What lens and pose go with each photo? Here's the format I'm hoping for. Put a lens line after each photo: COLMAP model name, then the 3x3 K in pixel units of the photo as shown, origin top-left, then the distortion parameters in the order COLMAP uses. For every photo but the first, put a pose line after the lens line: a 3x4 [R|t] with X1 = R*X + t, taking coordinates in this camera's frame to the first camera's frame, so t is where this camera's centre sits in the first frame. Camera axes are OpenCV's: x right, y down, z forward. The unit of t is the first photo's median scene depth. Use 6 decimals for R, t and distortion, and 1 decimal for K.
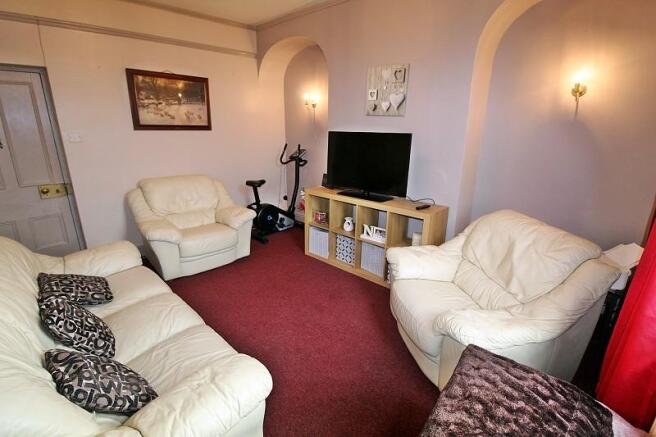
lens RADIAL K [[308.7, 0, 328.2], [0, 308.7, 216.7], [0, 0, 1]] dist [-0.008775, -0.004346]
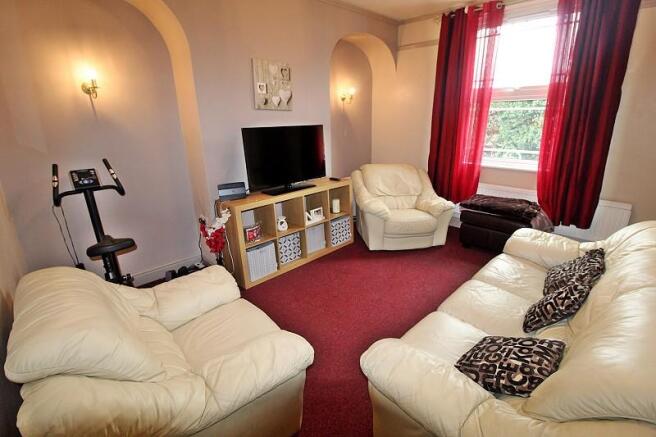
lens RADIAL K [[308.7, 0, 330.8], [0, 308.7, 219.1], [0, 0, 1]] dist [-0.008775, -0.004346]
pose [[0.031646, -0.317074, 0.947873, -0.914331], [0.311123, 0.904357, 0.292131, -0.243063], [-0.949843, 0.285660, 0.127269, 0.802175]]
